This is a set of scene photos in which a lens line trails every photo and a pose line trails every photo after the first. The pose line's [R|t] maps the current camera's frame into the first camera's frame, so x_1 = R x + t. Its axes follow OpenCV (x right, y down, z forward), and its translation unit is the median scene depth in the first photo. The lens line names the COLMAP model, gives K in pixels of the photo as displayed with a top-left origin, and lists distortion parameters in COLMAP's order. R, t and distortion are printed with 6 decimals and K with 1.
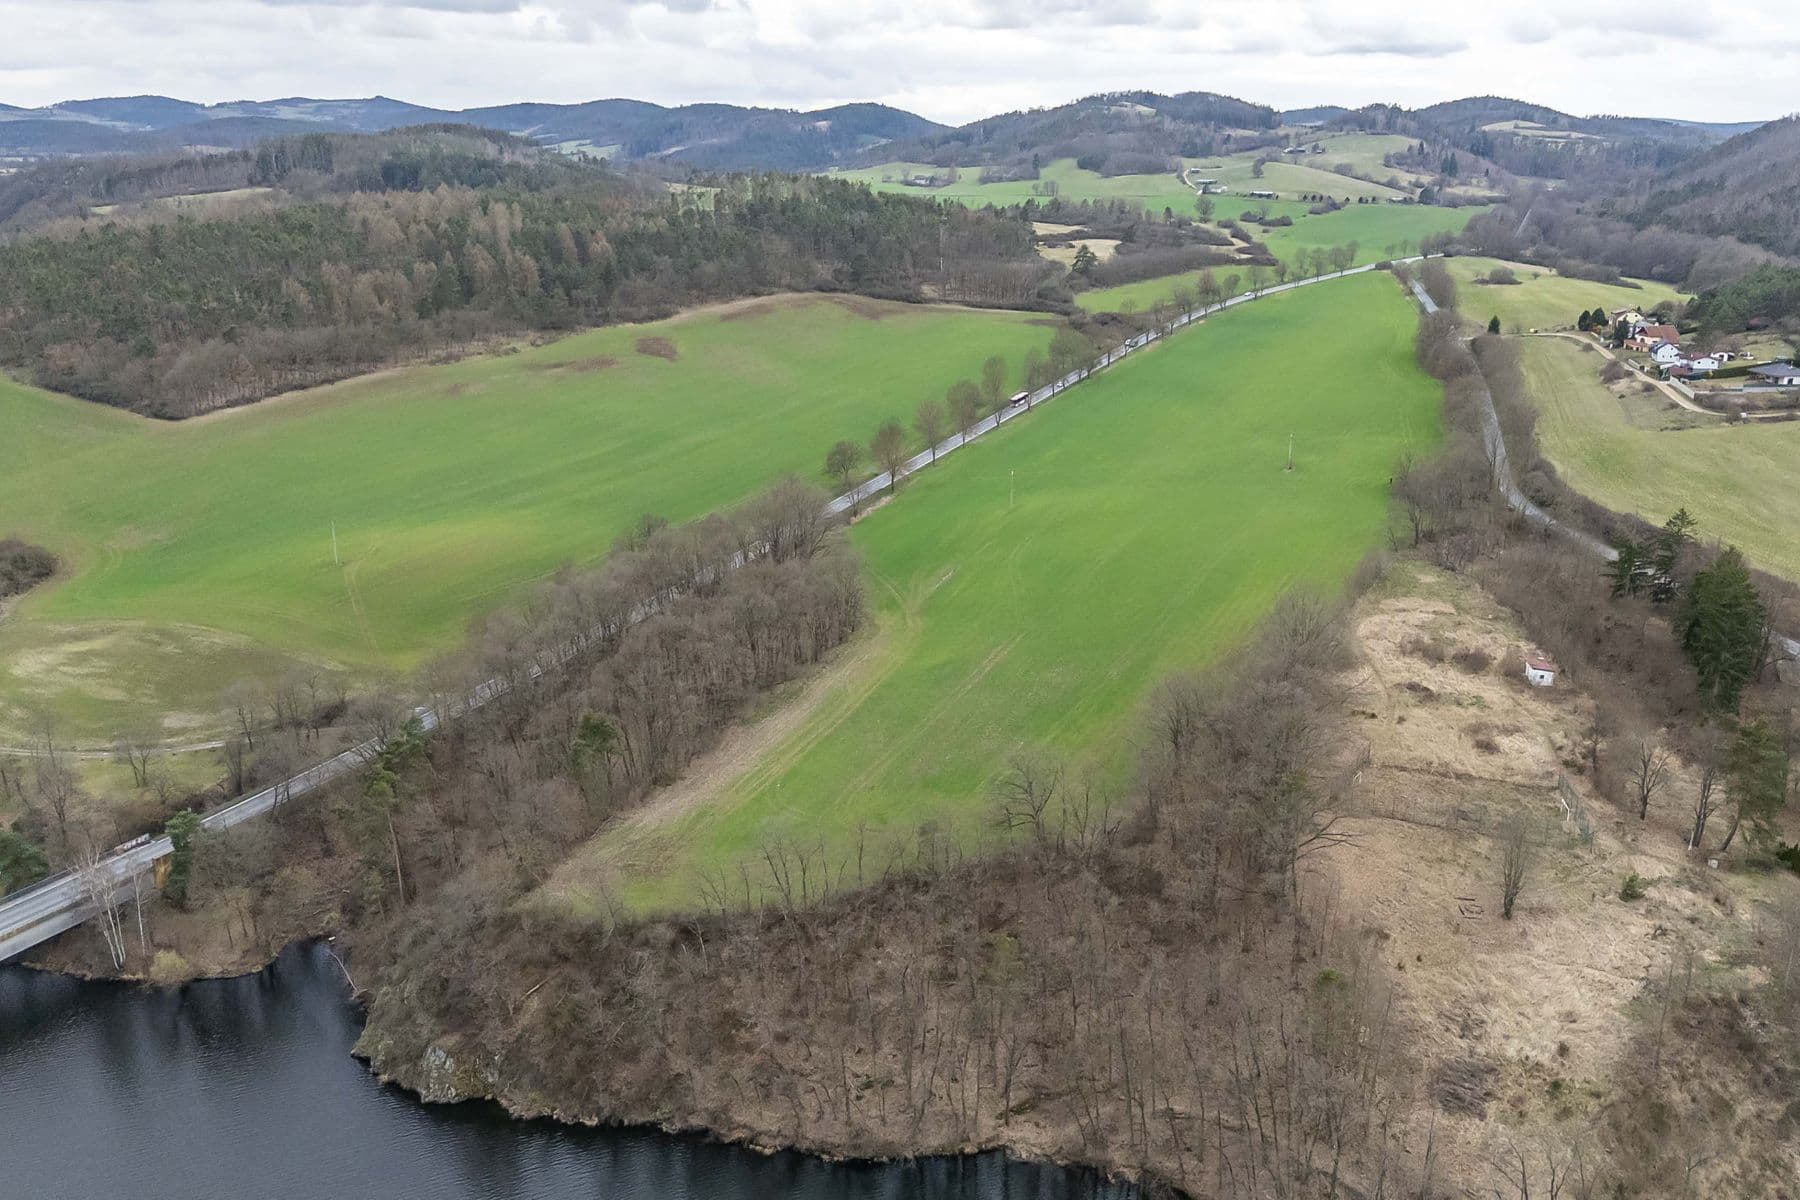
lens RADIAL K [[1558.6, 0, 902.8], [0, 1558.6, 601.2], [0, 0, 1]] dist [0.085157, -0.091070]
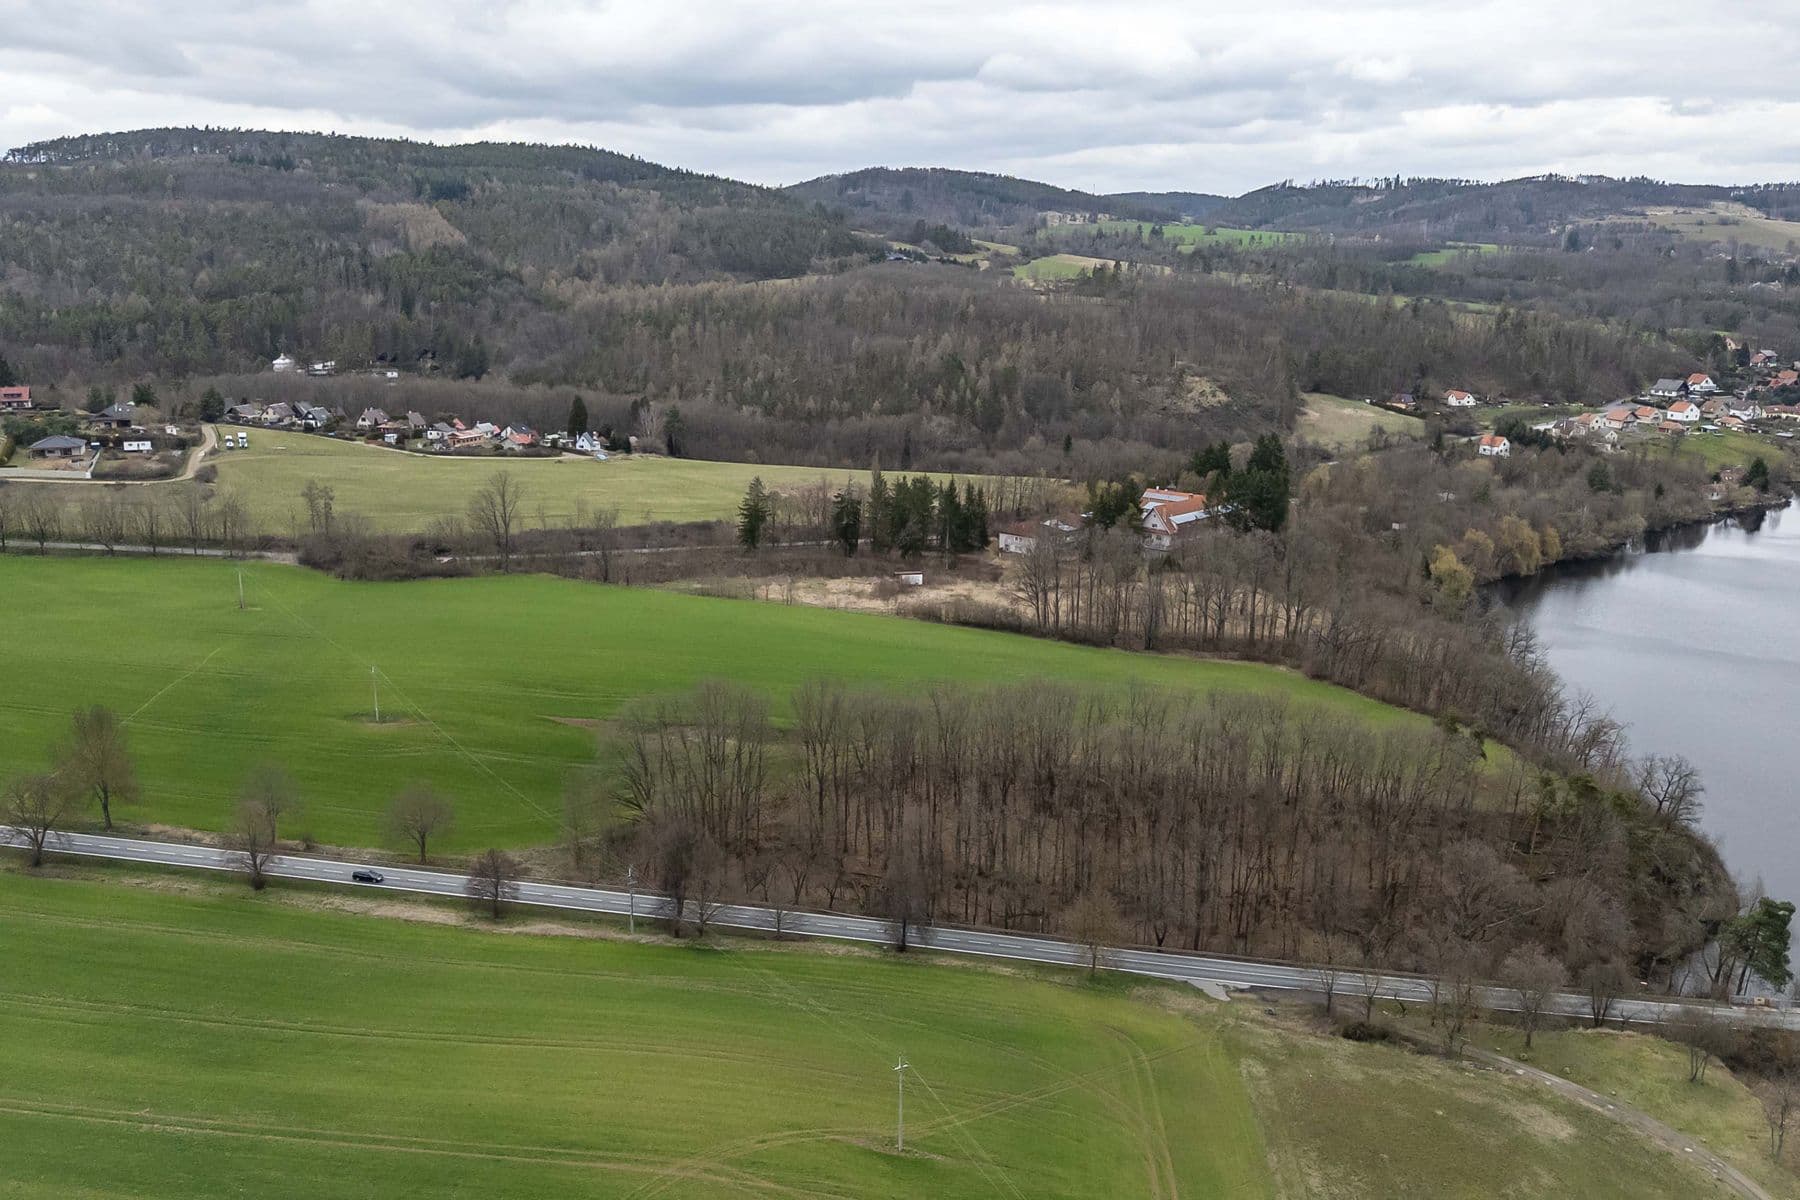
lens RADIAL K [[1558.6, 0, 903.5], [0, 1558.6, 609.3], [0, 0, 1]] dist [0.085157, -0.091070]
pose [[-0.303871, -0.227851, 0.925066, -0.516216], [0.264504, 0.912632, 0.311674, -0.209566], [-0.915259, 0.339393, -0.217055, 0.736631]]
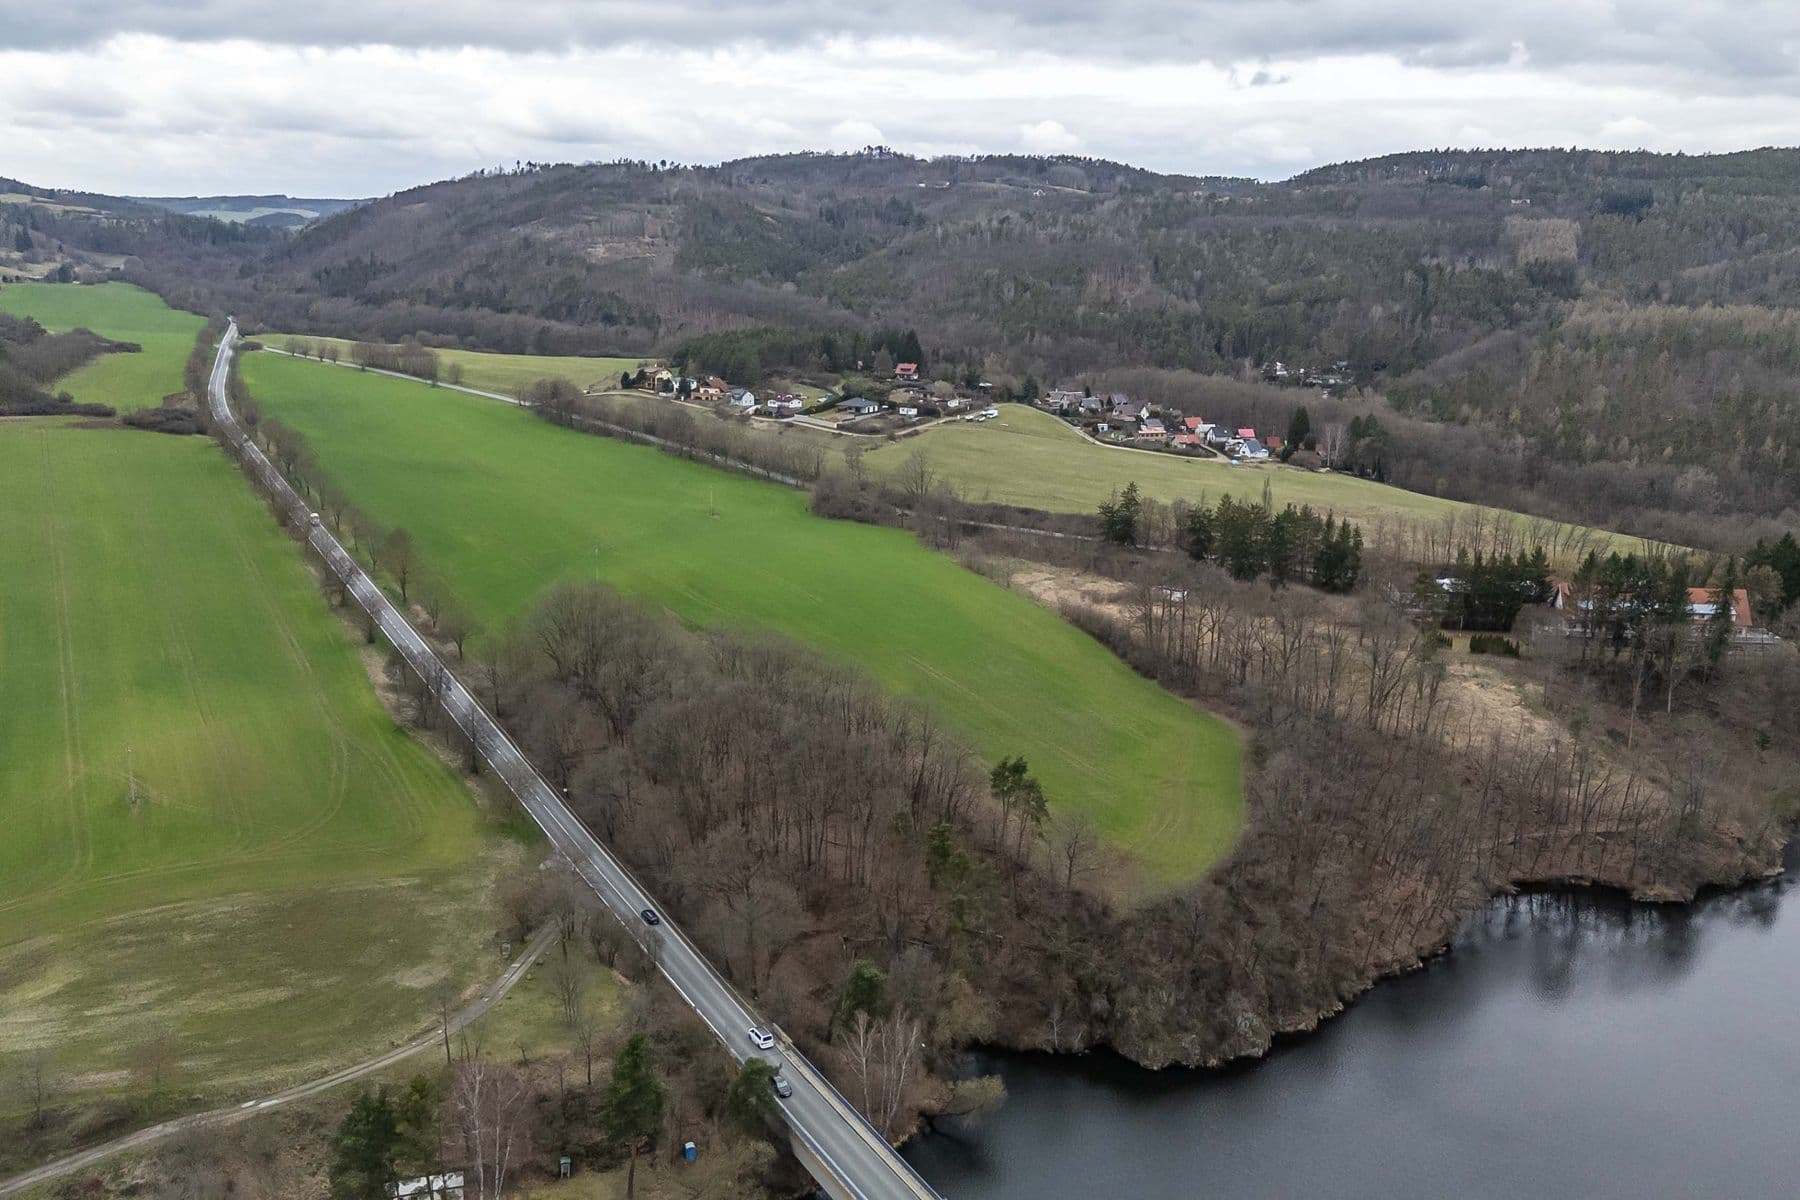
lens RADIAL K [[1558.6, 0, 900.0], [0, 1558.6, 601.0], [0, 0, 1]] dist [0.085157, -0.091070]
pose [[0.569606, -0.188490, 0.800013, -0.519836], [0.222757, 0.972323, 0.070485, -0.062029], [-0.791156, 0.138060, 0.595829, 0.178469]]
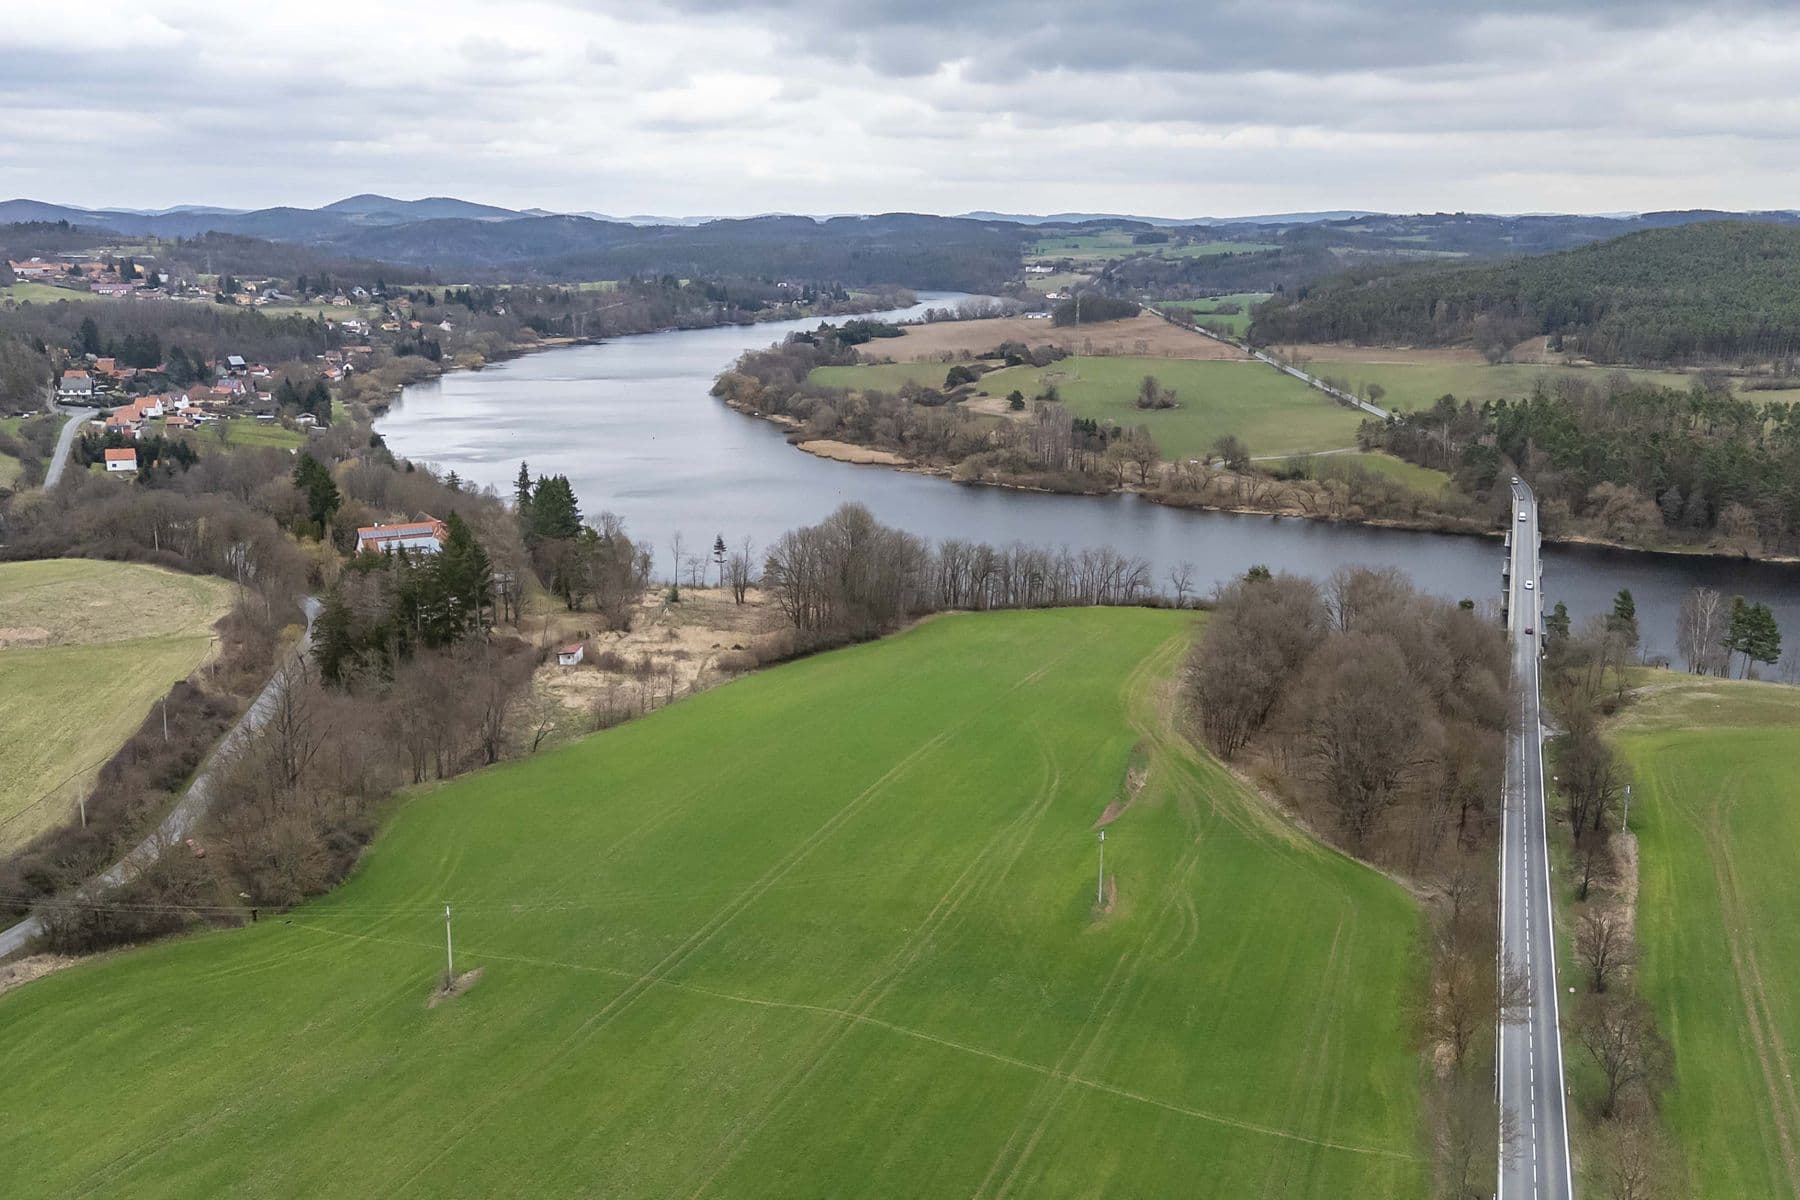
lens RADIAL K [[1558.6, 0, 897.6], [0, 1558.6, 602.7], [0, 0, 1]] dist [0.085157, -0.091070]
pose [[-0.996409, 0.007173, -0.084362, 0.142614], [-0.035362, 0.870081, 0.491639, -0.314217], [0.076928, 0.492857, -0.866703, 1.111547]]
